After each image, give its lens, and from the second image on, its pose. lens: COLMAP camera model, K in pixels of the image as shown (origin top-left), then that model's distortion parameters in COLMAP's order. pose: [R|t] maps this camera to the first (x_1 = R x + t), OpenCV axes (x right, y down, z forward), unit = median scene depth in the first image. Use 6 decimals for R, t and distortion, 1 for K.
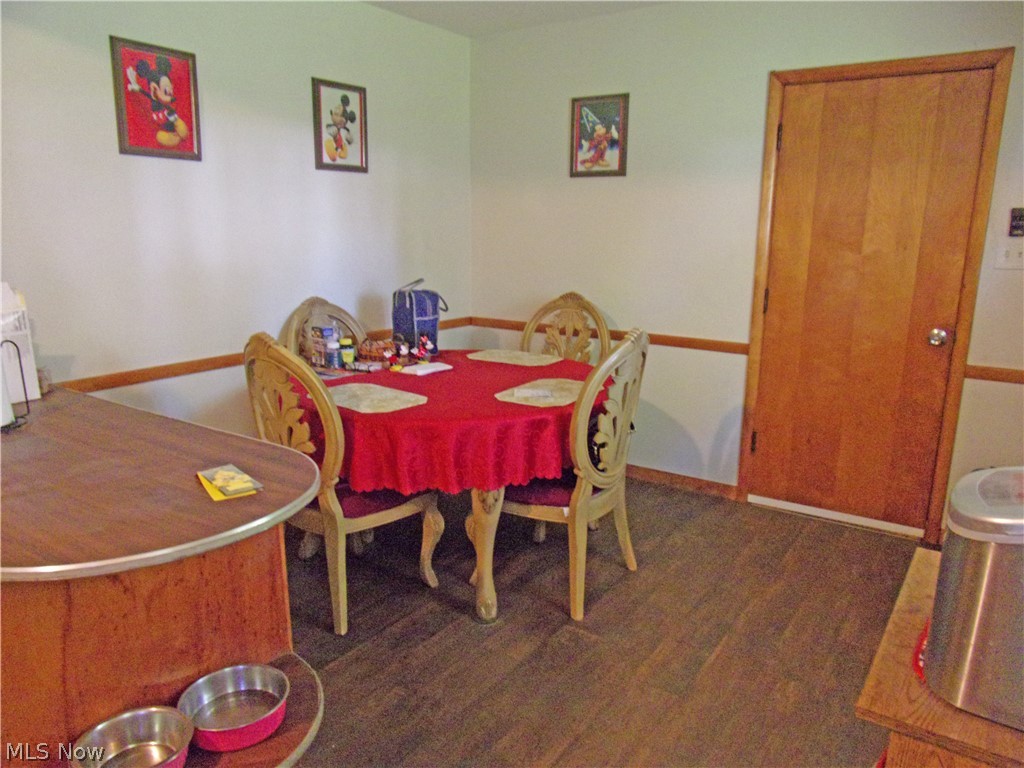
lens RADIAL K [[732.8, 0, 513.1], [0, 732.8, 398.5], [0, 0, 1]] dist [-0.042951, 0.007087]
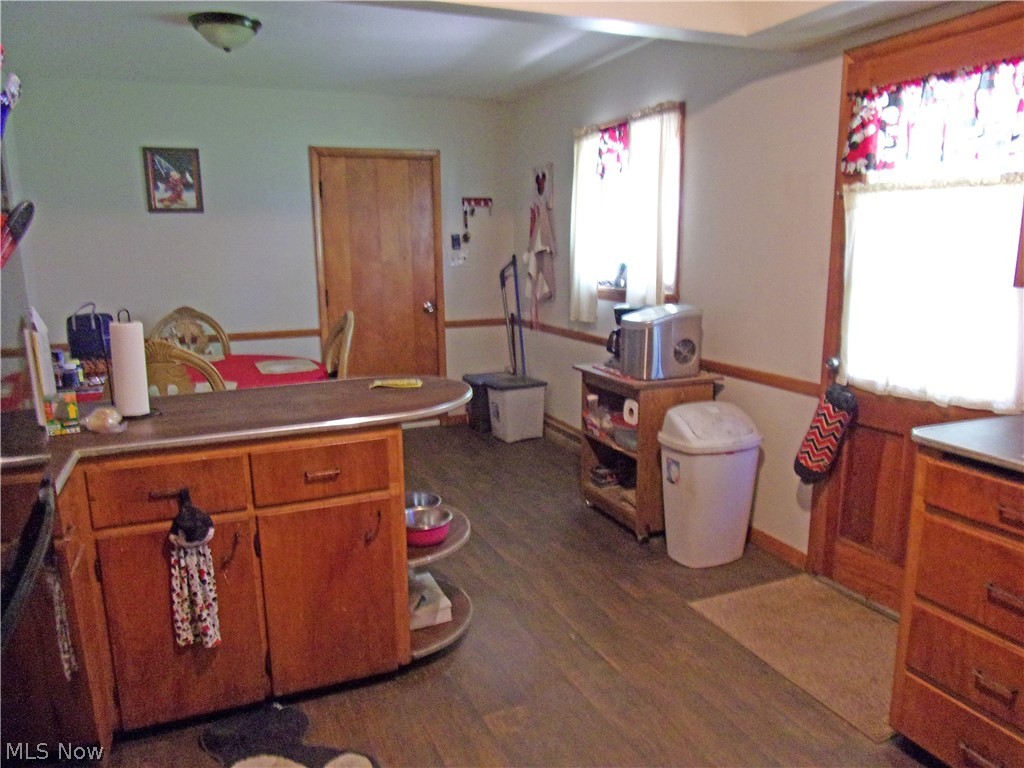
lens RADIAL K [[732.8, 0, 513.1], [0, 732.8, 398.5], [0, 0, 1]] dist [-0.042951, 0.007087]
pose [[0.531853, -0.188474, 0.825597, -0.683467], [0.211776, 0.973543, 0.085822, 0.017770], [-0.819929, 0.129197, 0.557696, -0.112592]]
